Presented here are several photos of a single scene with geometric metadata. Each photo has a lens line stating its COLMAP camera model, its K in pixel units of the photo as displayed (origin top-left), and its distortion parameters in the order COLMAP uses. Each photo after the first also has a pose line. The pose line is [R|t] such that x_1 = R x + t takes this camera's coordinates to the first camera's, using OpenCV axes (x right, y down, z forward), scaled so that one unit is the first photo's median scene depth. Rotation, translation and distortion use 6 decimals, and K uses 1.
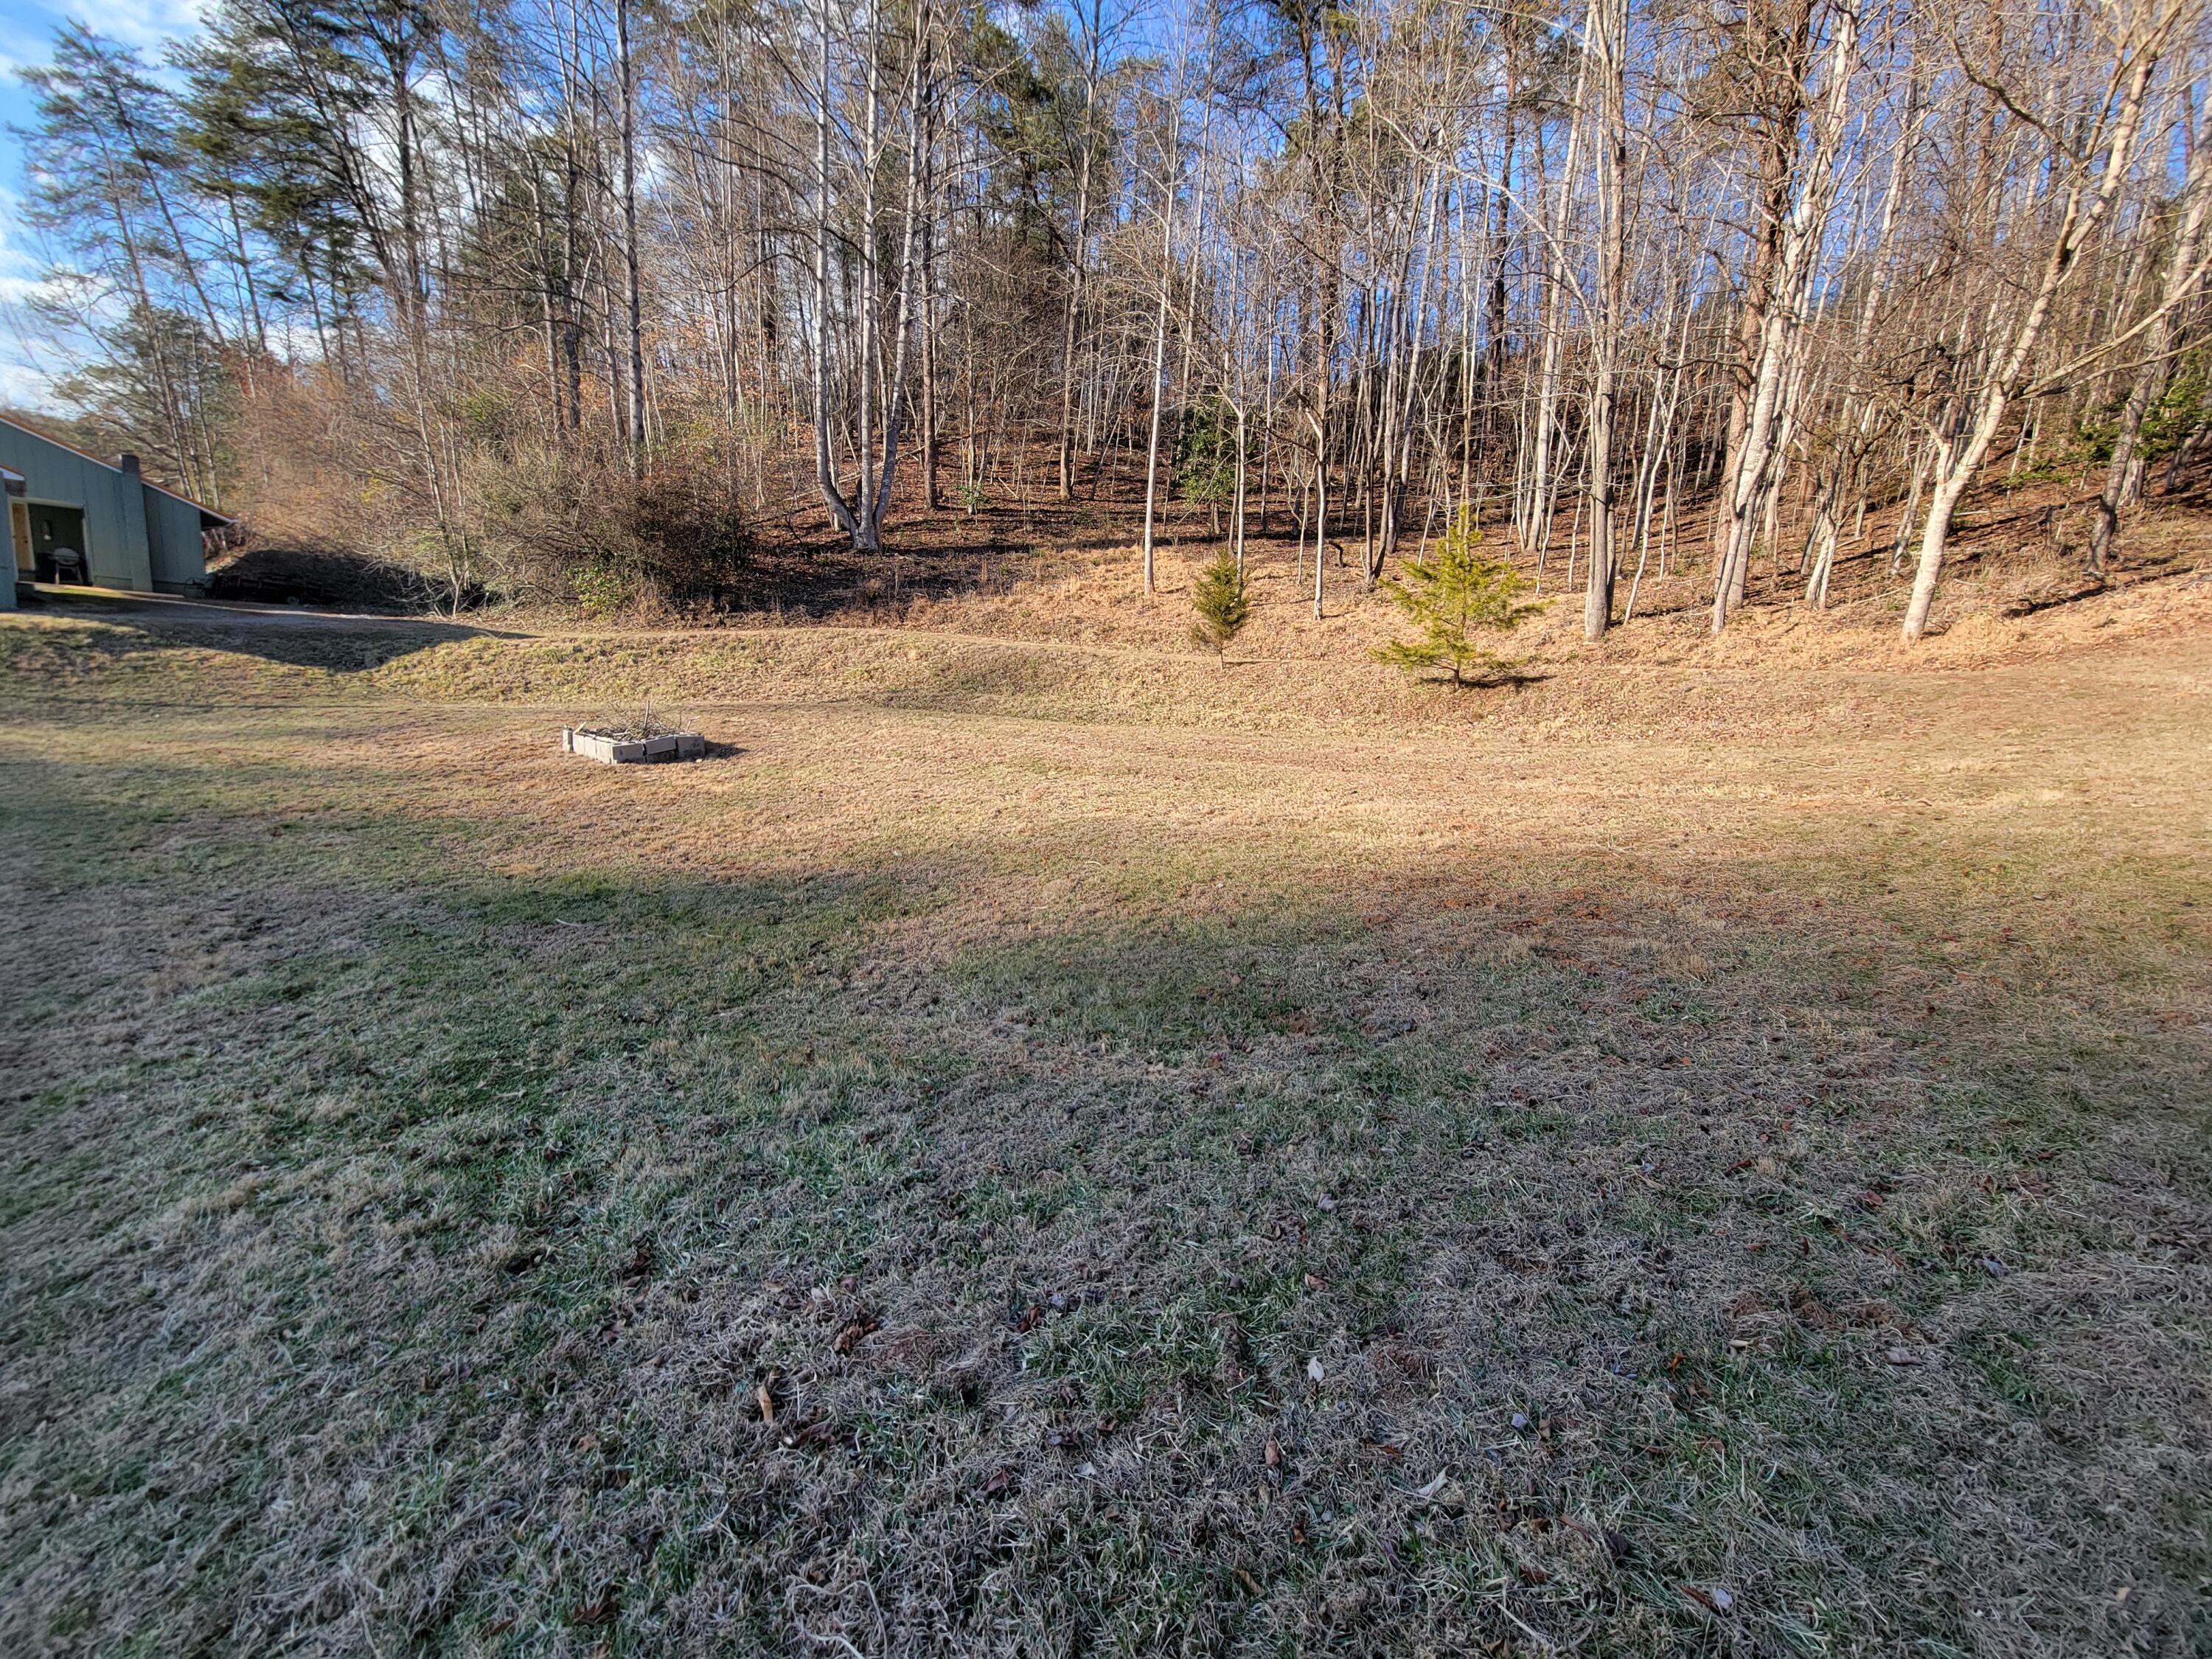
lens RADIAL K [[898.9, 0, 1106.0], [0, 898.9, 829.5], [0, 0, 1]] dist [-0.006771, 0.001988]
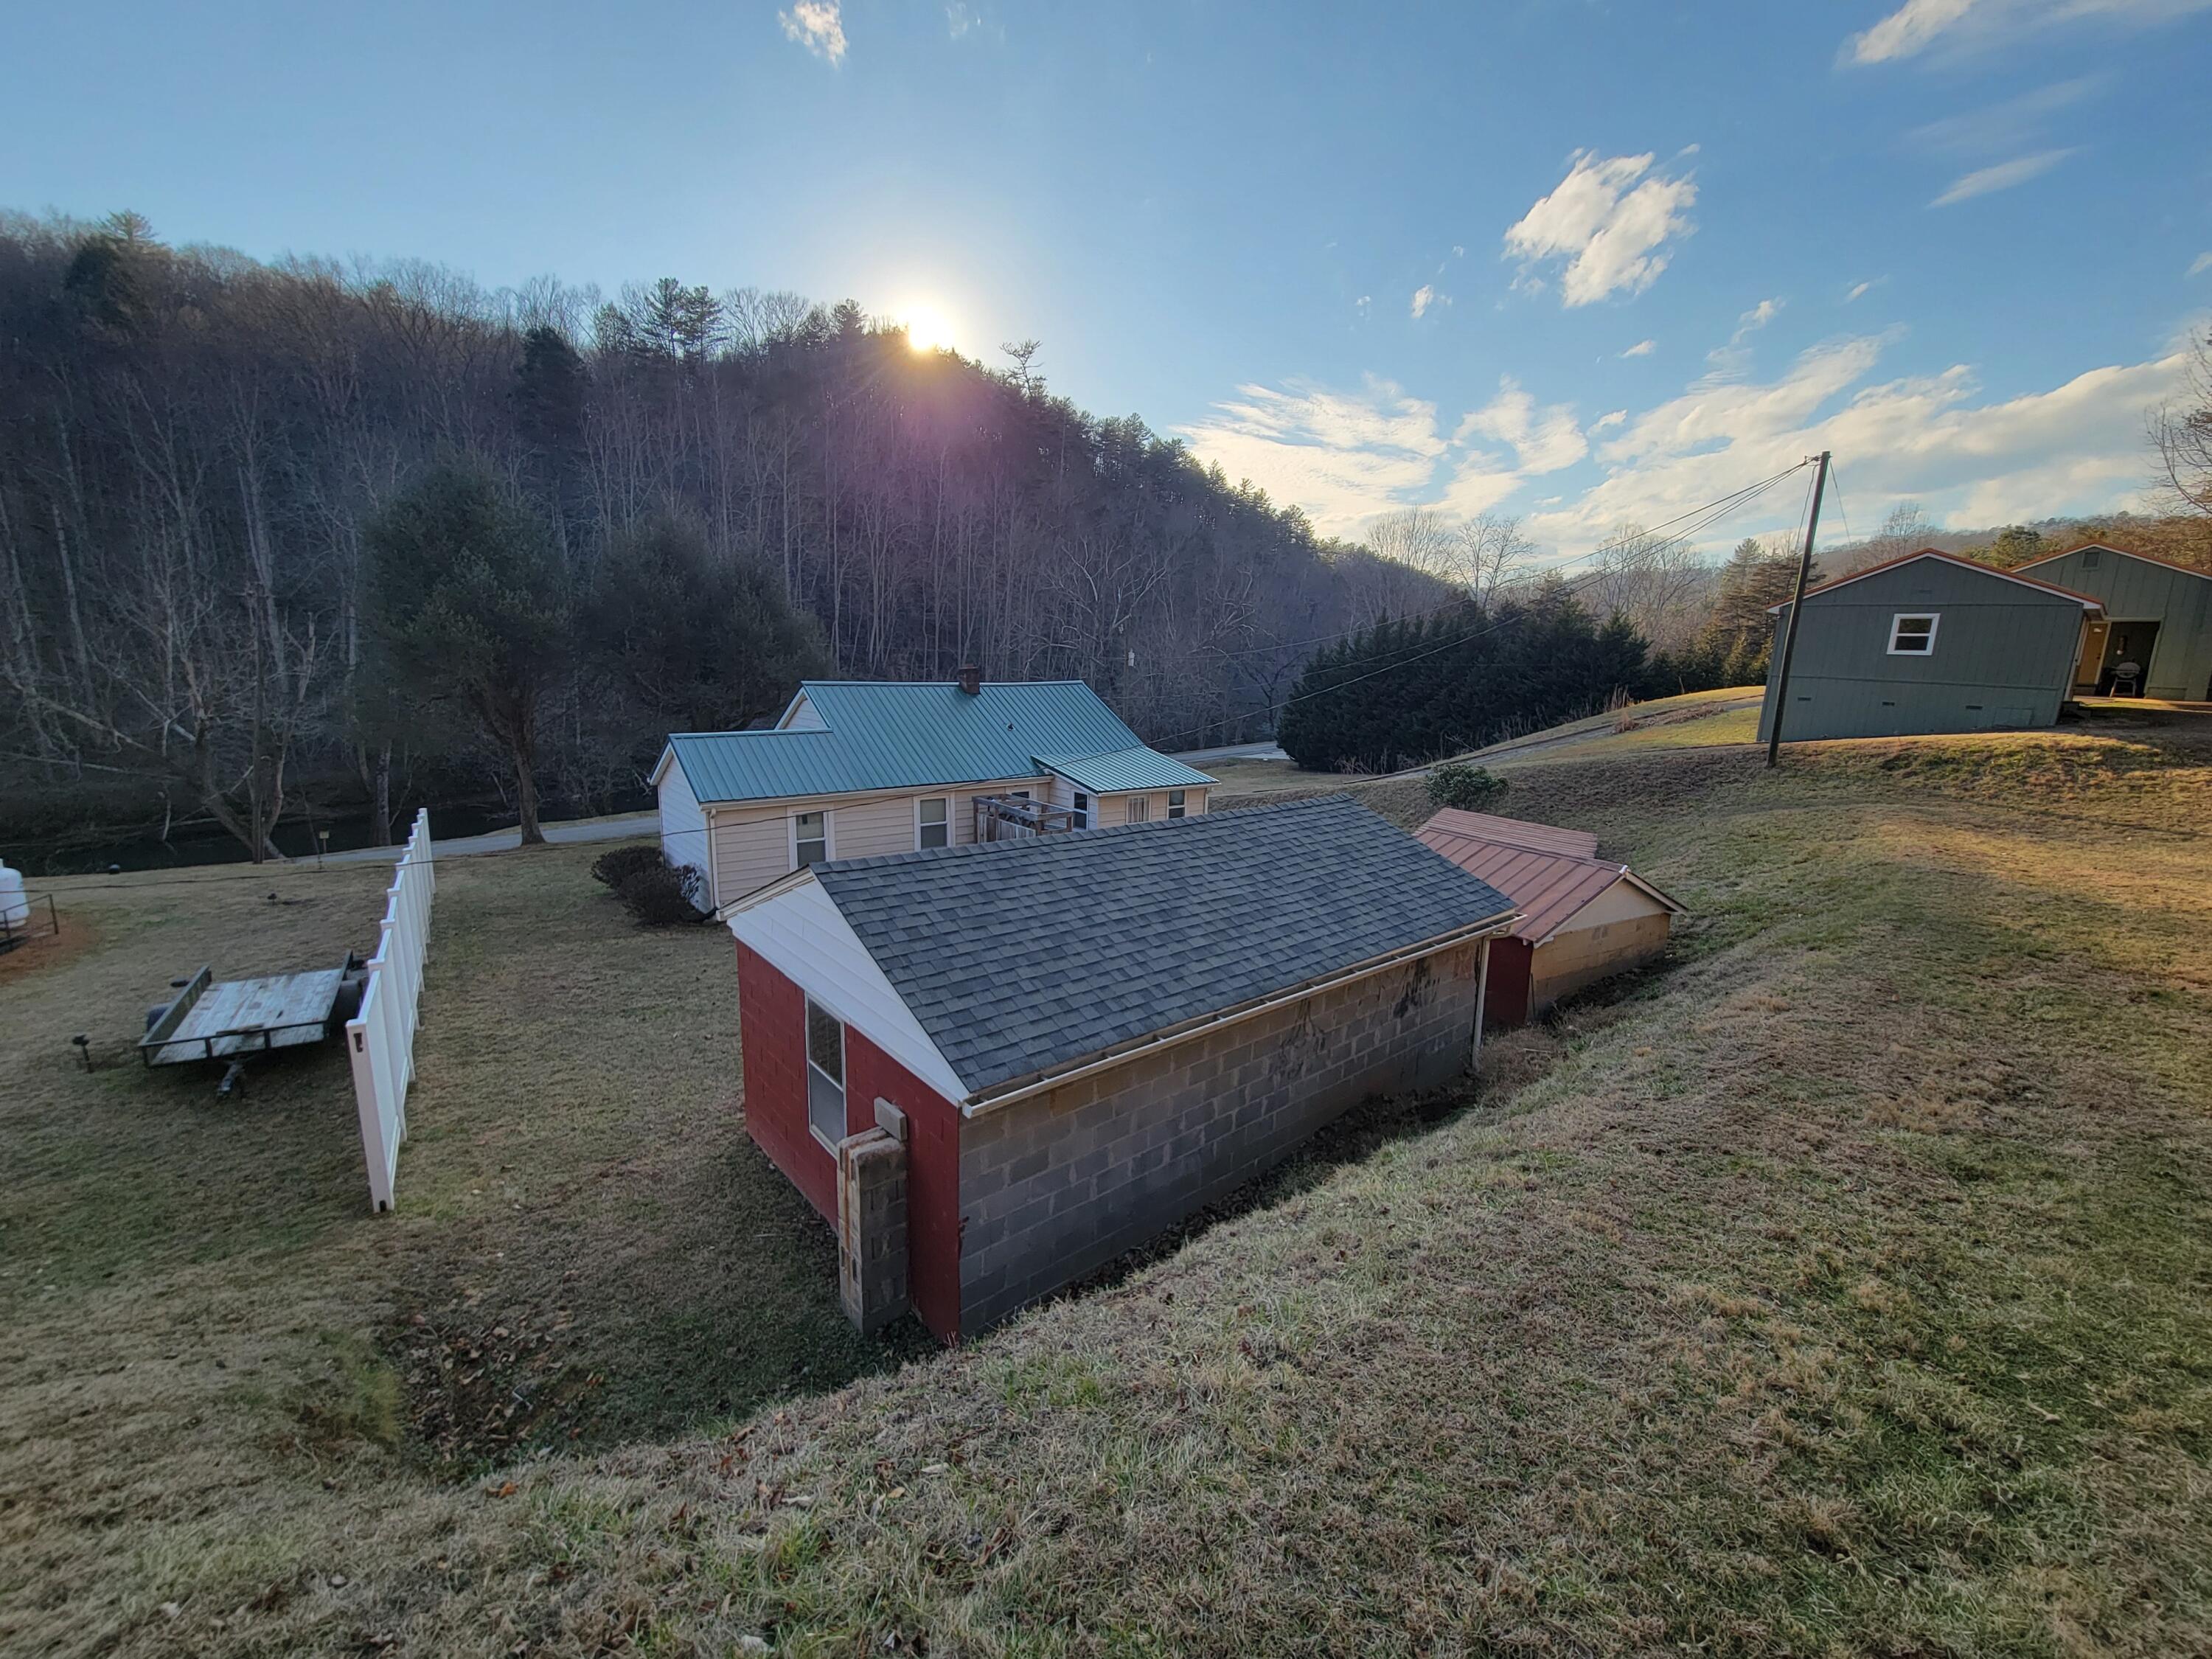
lens RADIAL K [[898.9, 0, 1106.0], [0, 898.9, 829.5], [0, 0, 1]] dist [-0.006771, 0.001988]
pose [[-0.145529, 0.101782, -0.984105, 0.202973], [-0.195427, 0.972138, 0.129444, -0.146926], [0.969861, 0.211158, -0.121583, 0.104446]]
